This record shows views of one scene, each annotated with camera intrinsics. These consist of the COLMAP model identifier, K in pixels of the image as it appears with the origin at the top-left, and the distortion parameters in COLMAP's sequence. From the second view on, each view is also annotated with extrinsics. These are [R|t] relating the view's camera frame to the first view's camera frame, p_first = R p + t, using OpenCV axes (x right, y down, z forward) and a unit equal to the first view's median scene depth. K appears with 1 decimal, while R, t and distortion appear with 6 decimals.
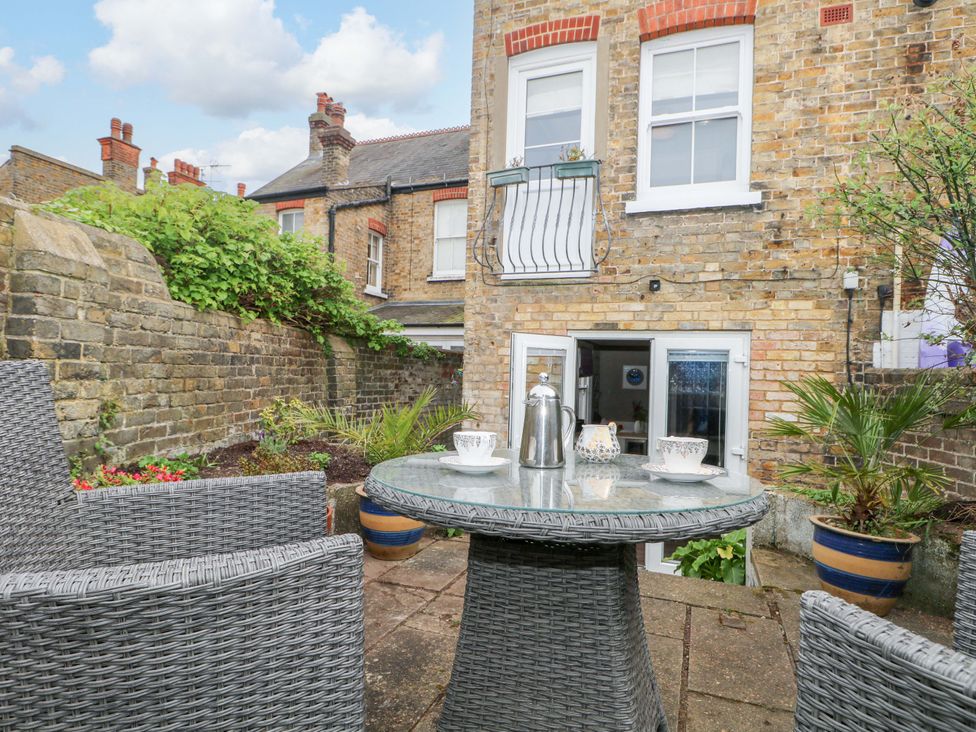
lens RADIAL K [[526.4, 0, 485.7], [0, 526.4, 361.3], [0, 0, 1]] dist [0.001264, -0.011690]
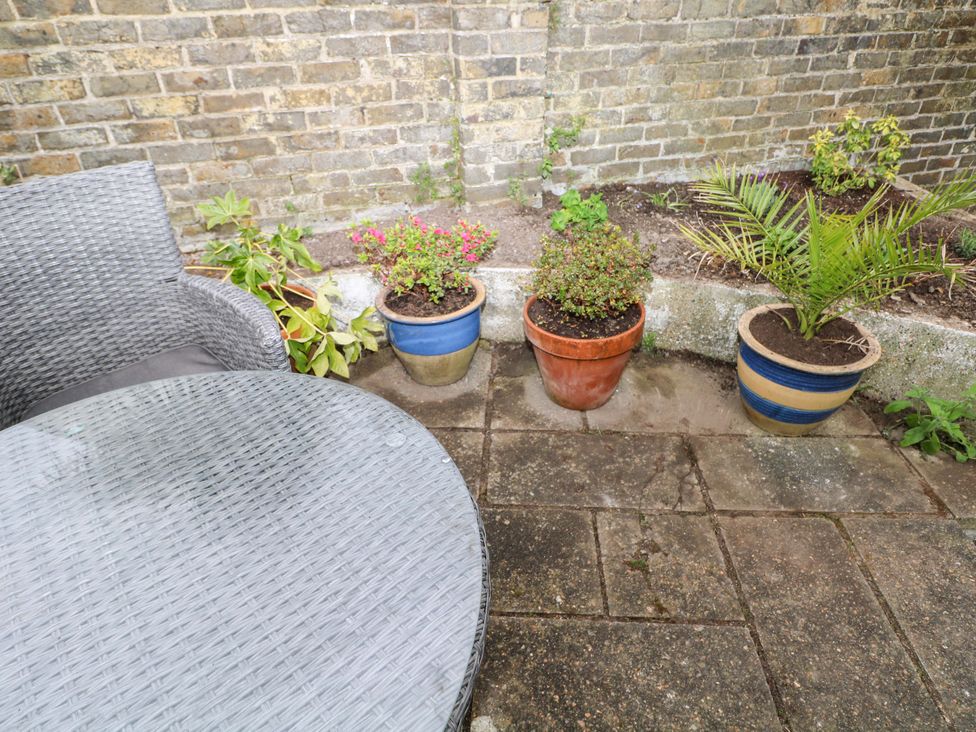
lens RADIAL K [[547.9, 0, 493.4], [0, 547.9, 361.7], [0, 0, 1]] dist [0.000175, -0.012386]
pose [[0.320364, 0.506110, -0.800762, 0.130629], [0.051379, 0.834787, 0.548170, -0.054390], [0.945900, -0.216756, 0.241432, 0.279948]]
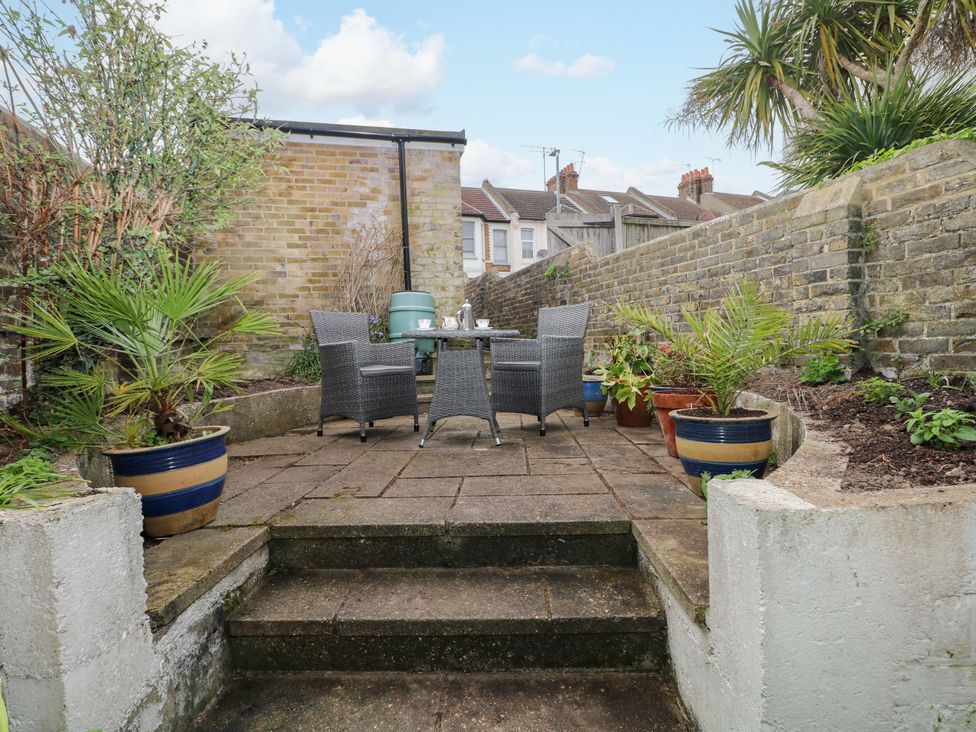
lens RADIAL K [[526.4, 0, 485.7], [0, 526.4, 361.3], [0, 0, 1]] dist [0.001264, -0.011690]
pose [[-0.945558, 0.007481, -0.325369, 0.239793], [0.009859, 0.999935, -0.005660, 0.094661], [0.325305, -0.008560, -0.945570, 0.928937]]
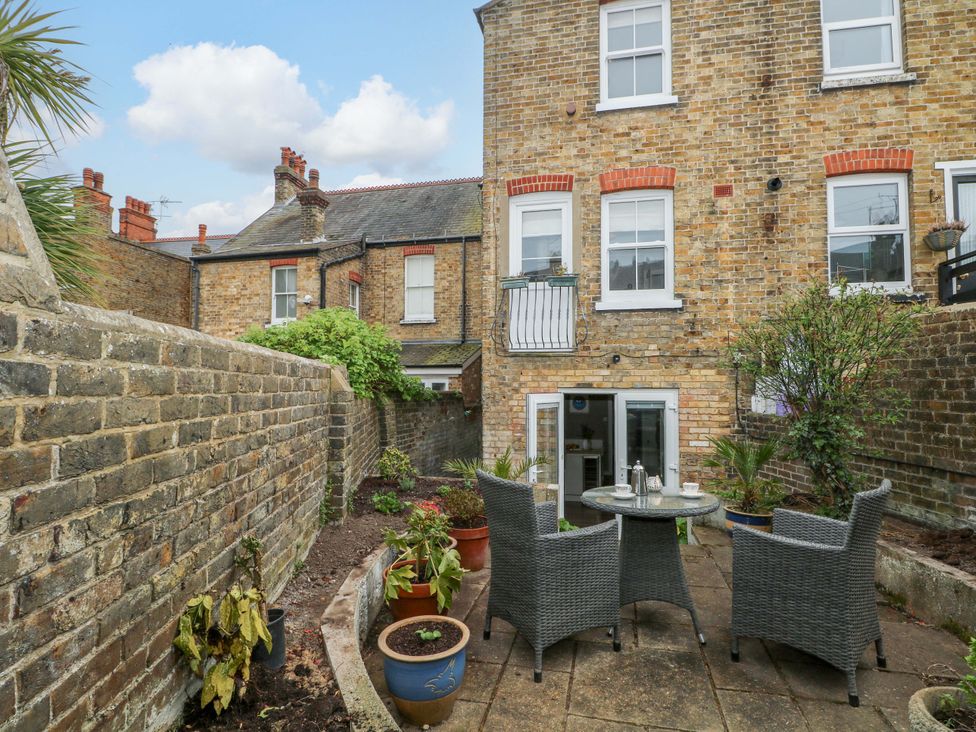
lens RADIAL K [[486.0, 0, 488.0], [0, 486.0, 366.0], [0, 0, 1]] dist [-0.000309, -0.010172]
pose [[0.990885, -0.023271, 0.132682, -0.241717], [0.026736, 0.999345, -0.024400, -0.104575], [-0.132028, 0.027725, 0.990858, -0.349020]]
